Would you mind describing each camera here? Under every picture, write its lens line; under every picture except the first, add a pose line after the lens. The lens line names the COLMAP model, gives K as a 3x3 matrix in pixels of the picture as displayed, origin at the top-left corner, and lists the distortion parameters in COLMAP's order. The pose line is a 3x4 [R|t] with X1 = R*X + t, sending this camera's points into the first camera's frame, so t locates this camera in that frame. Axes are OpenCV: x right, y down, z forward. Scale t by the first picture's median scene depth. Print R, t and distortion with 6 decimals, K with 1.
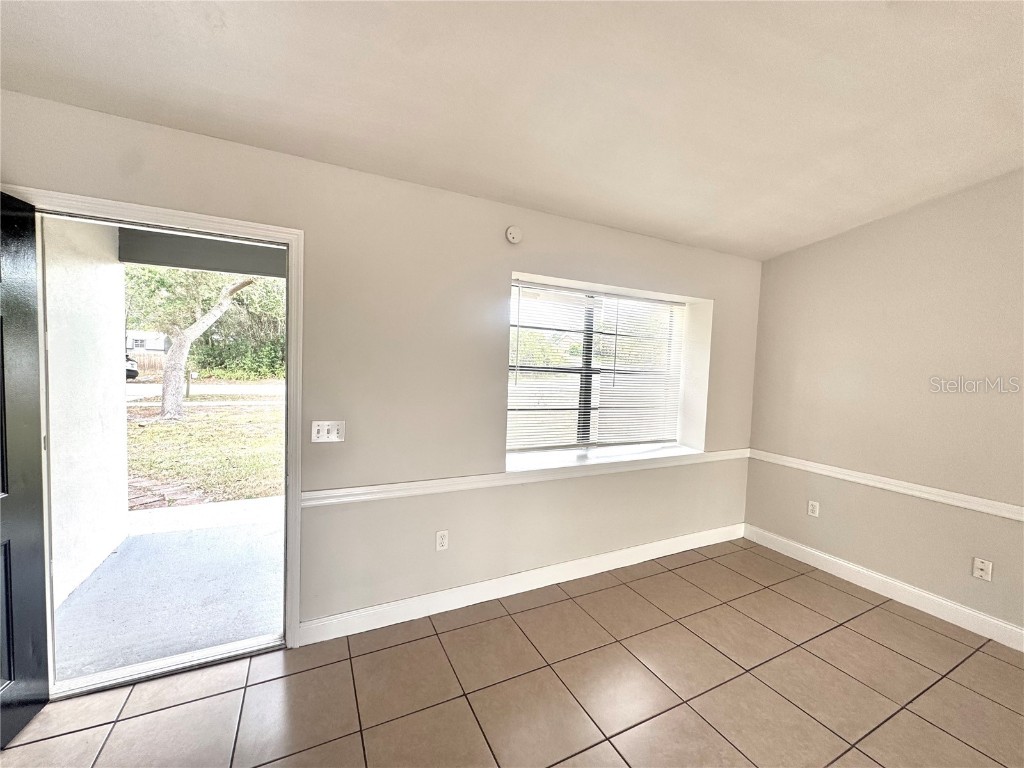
lens RADIAL K [[410.8, 0, 510.7], [0, 410.8, 384.2], [0, 0, 1]] dist [-0.001132, 0.000081]
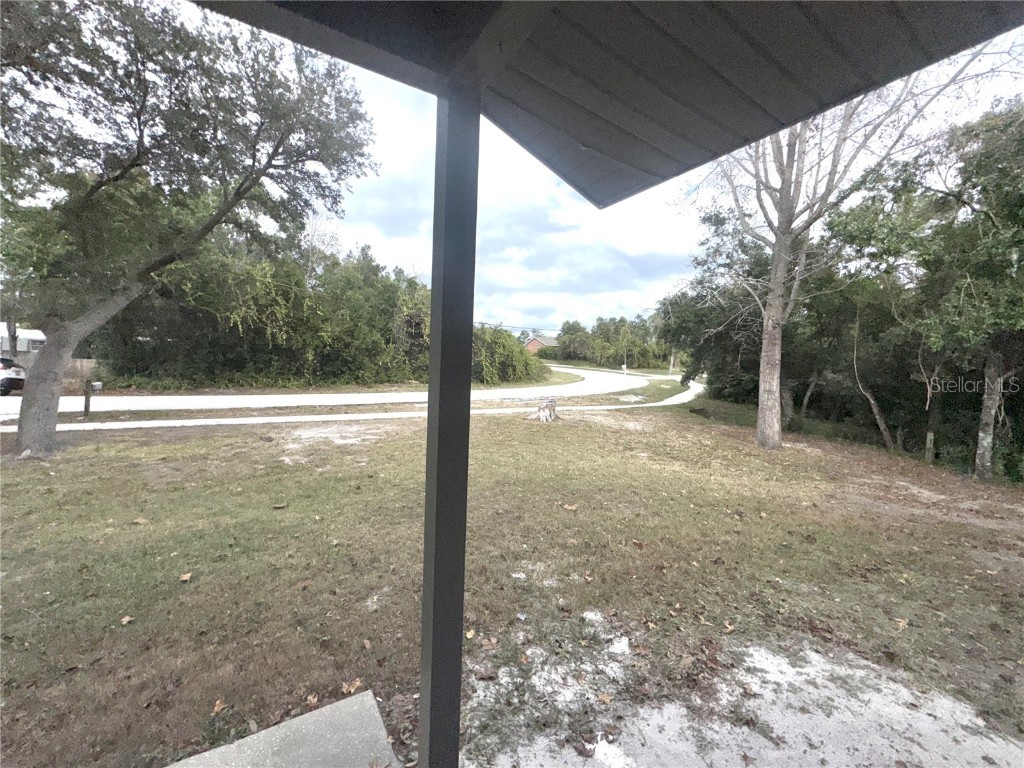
lens RADIAL K [[410.8, 0, 510.7], [0, 410.8, 384.2], [0, 0, 1]] dist [-0.001132, 0.000081]
pose [[0.995230, -0.008752, 0.097164, -0.058231], [0.009630, 0.999917, -0.008569, -0.007259], [-0.097081, 0.009464, 0.995231, 0.116679]]
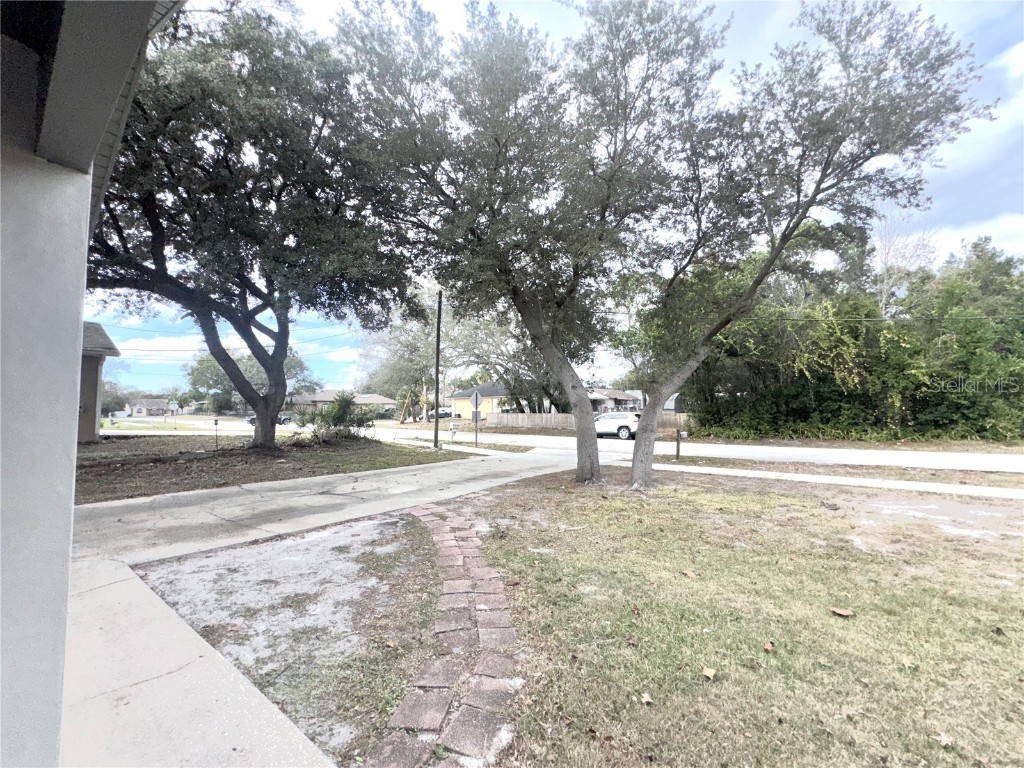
lens RADIAL K [[410.8, 0, 510.7], [0, 410.8, 384.2], [0, 0, 1]] dist [-0.001132, 0.000081]
pose [[0.441371, -0.095691, -0.892208, -0.065732], [-0.024330, 0.992656, -0.118501, -0.010421], [0.896995, 0.074010, 0.435802, 0.151833]]
